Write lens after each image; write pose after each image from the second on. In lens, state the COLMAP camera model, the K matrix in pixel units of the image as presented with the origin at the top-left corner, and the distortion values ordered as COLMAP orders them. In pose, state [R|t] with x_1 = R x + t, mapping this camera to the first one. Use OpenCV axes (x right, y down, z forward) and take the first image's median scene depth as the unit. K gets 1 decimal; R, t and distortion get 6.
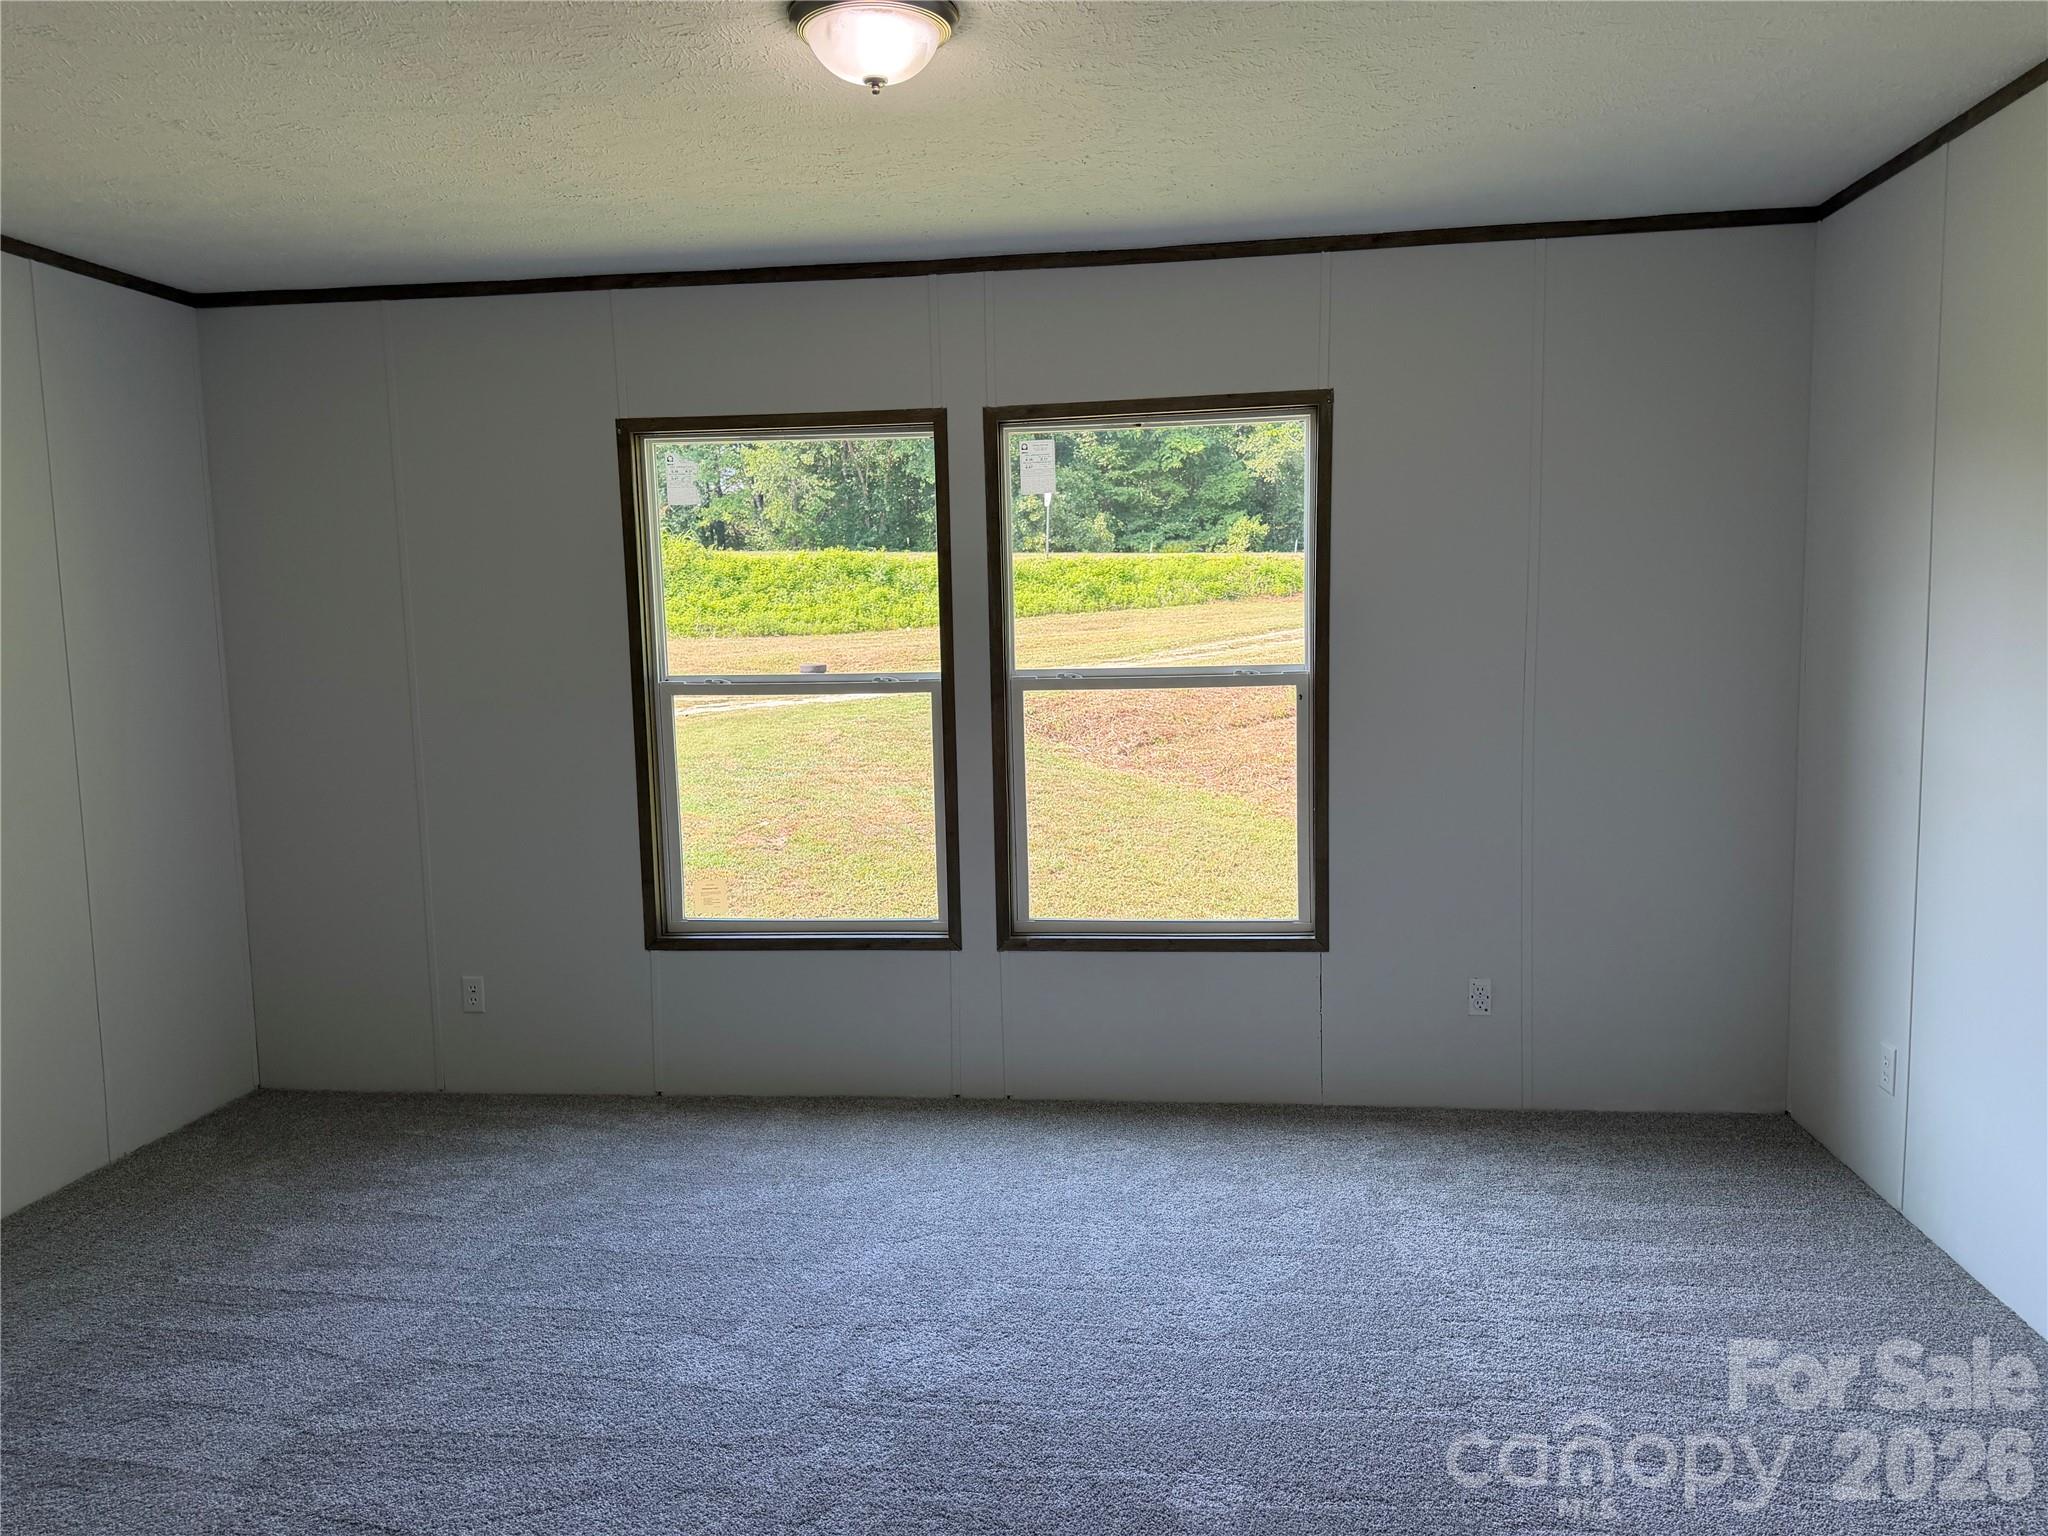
lens RADIAL K [[1453.1, 0, 1006.0], [0, 1453.1, 760.7], [0, 0, 1]] dist [0.073435, -0.086959]
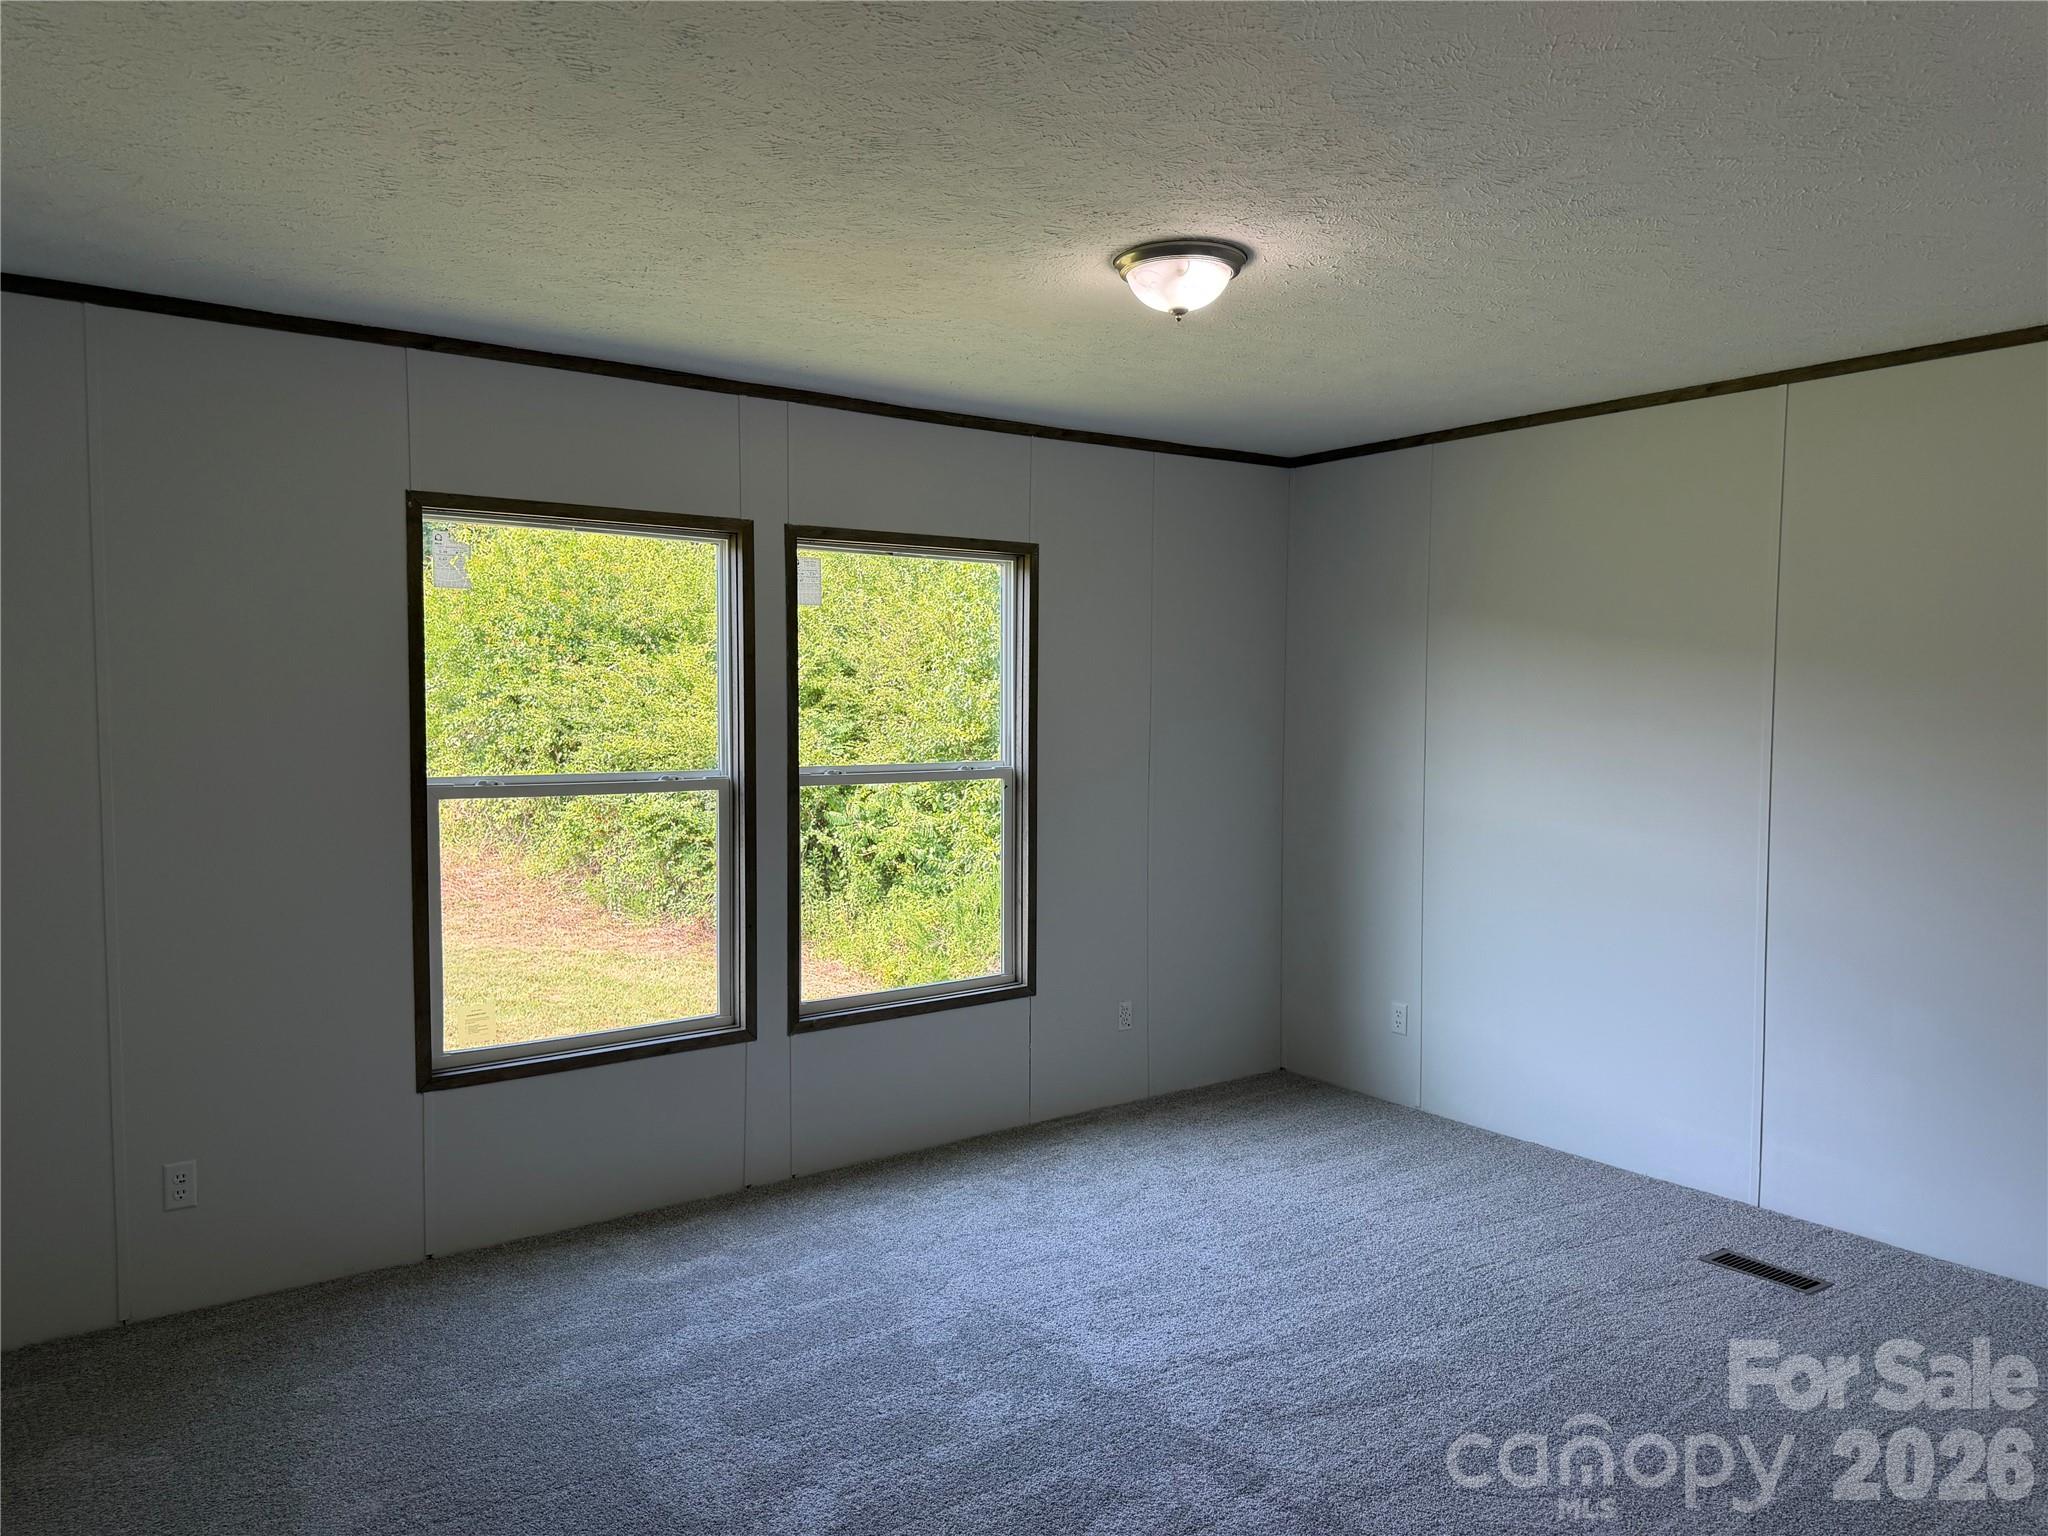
lens RADIAL K [[1453.1, 0, 1004.7], [0, 1453.1, 782.2], [0, 0, 1]] dist [0.073435, -0.086959]
pose [[0.730710, -0.011942, 0.682584, -0.613060], [0.062523, 0.996816, -0.049491, 0.011072], [-0.679819, 0.078841, 0.729129, 0.115516]]
